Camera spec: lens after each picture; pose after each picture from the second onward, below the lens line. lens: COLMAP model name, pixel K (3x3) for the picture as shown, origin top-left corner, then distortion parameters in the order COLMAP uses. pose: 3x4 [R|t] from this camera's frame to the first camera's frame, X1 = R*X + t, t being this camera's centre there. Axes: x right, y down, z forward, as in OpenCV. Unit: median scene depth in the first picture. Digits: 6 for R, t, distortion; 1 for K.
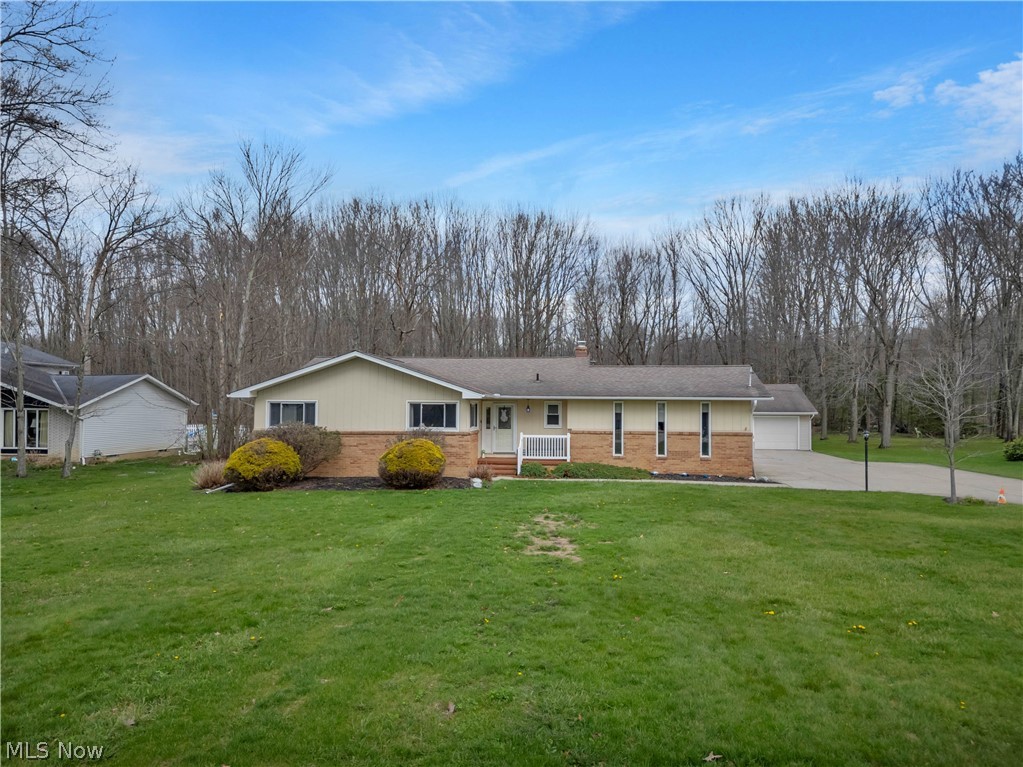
lens RADIAL K [[717.3, 0, 511.5], [0, 717.3, 383.5], [0, 0, 1]] dist [0.067337, -0.060457]
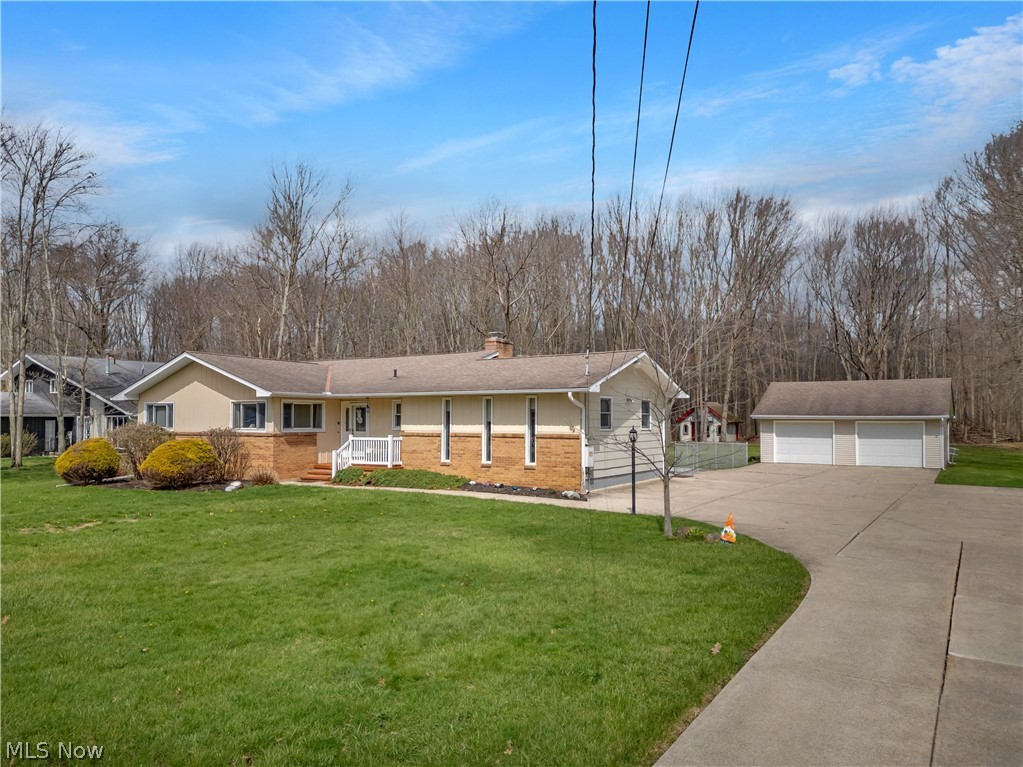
lens RADIAL K [[717.3, 0, 511.5], [0, 717.3, 383.5], [0, 0, 1]] dist [0.067337, -0.060457]
pose [[0.897548, -0.027762, -0.440042, 0.602407], [0.020504, 0.999564, -0.021241, 0.027932], [0.440440, 0.010042, 0.897726, 0.270732]]
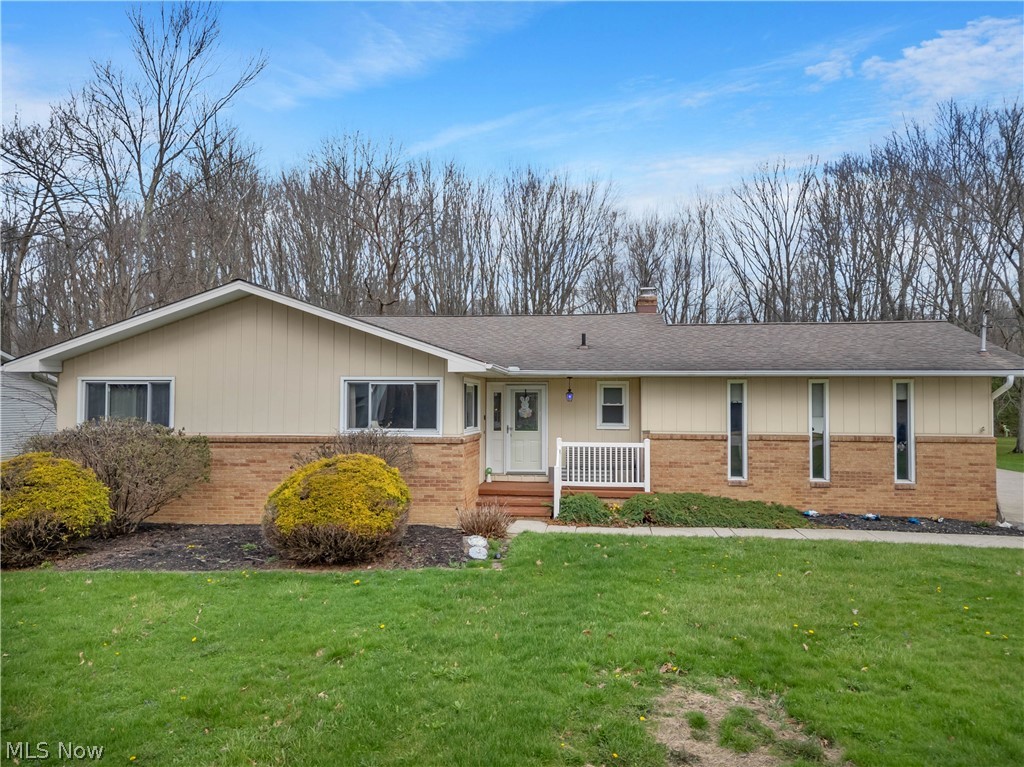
lens RADIAL K [[718.0, 0, 512.0], [0, 718.0, 383.5], [0, 0, 1]] dist [0.067337, -0.060457]
pose [[0.999984, -0.003190, -0.004656, -0.019251], [0.003197, 0.999994, 0.001533, 0.026442], [0.004651, -0.001548, 0.999988, 0.456533]]
